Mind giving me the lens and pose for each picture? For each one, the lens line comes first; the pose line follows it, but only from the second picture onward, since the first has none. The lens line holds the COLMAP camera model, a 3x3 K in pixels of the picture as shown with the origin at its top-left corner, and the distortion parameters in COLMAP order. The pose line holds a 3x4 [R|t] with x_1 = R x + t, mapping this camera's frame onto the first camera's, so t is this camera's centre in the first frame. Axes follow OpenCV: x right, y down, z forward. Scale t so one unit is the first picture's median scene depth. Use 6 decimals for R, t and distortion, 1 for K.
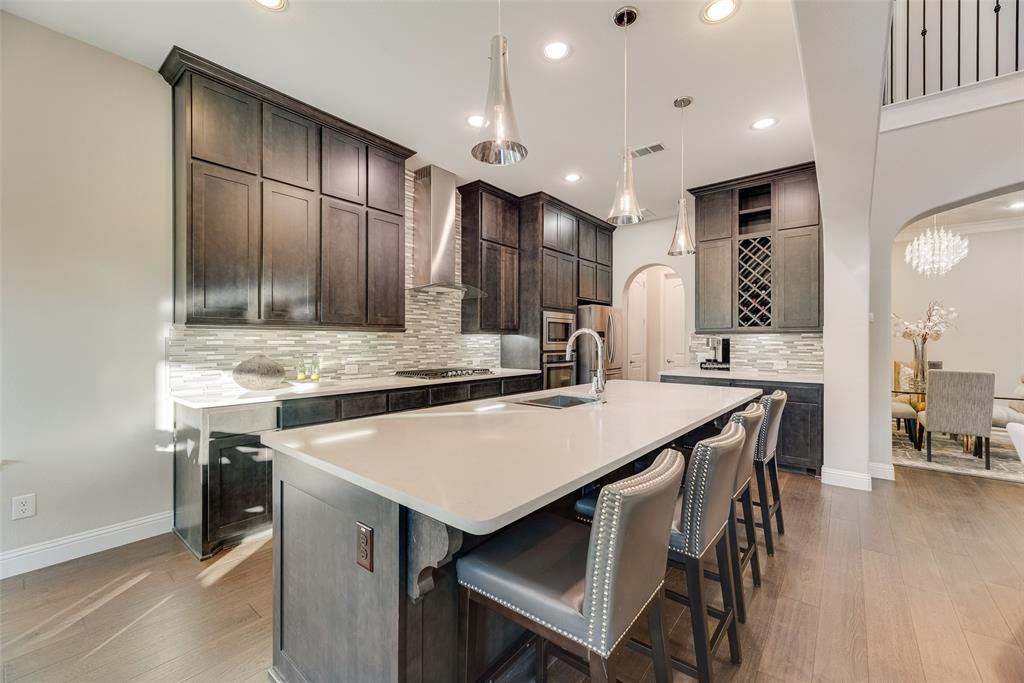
lens RADIAL K [[415.5, 0, 509.5], [0, 415.5, 340.4], [0, 0, 1]] dist [0.002149, -0.000088]
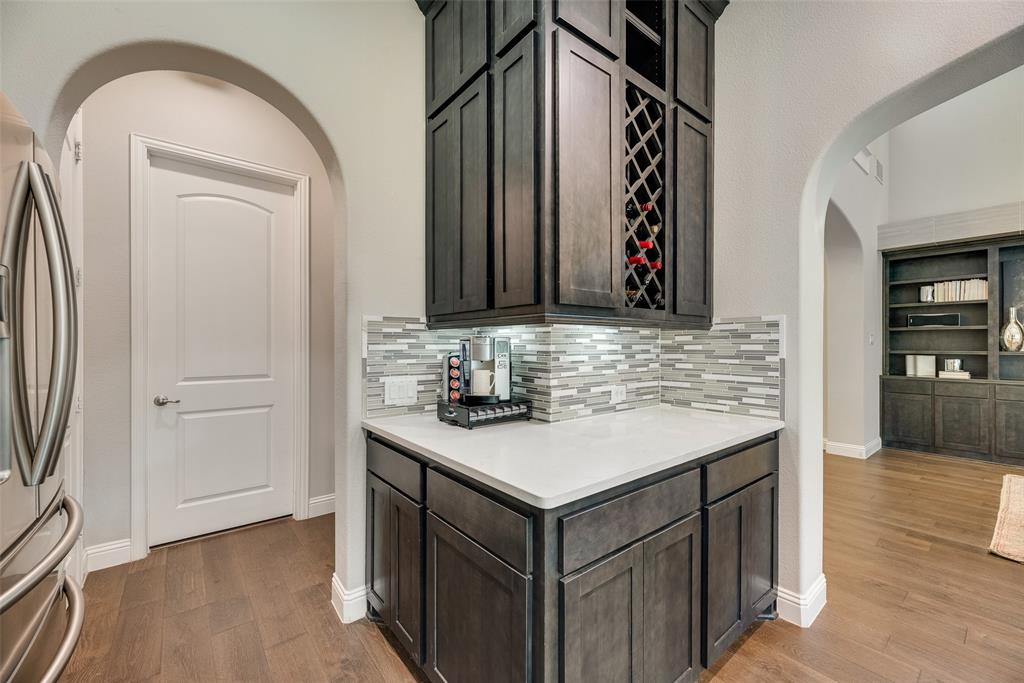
lens RADIAL K [[415.5, 0, 511.5], [0, 415.5, 345.8], [0, 0, 1]] dist [0.002149, -0.000088]
pose [[0.192330, -0.005786, 0.981313, 0.157813], [0.002593, 0.999982, 0.005388, 0.000497], [-0.981327, 0.001509, 0.192342, 1.030881]]
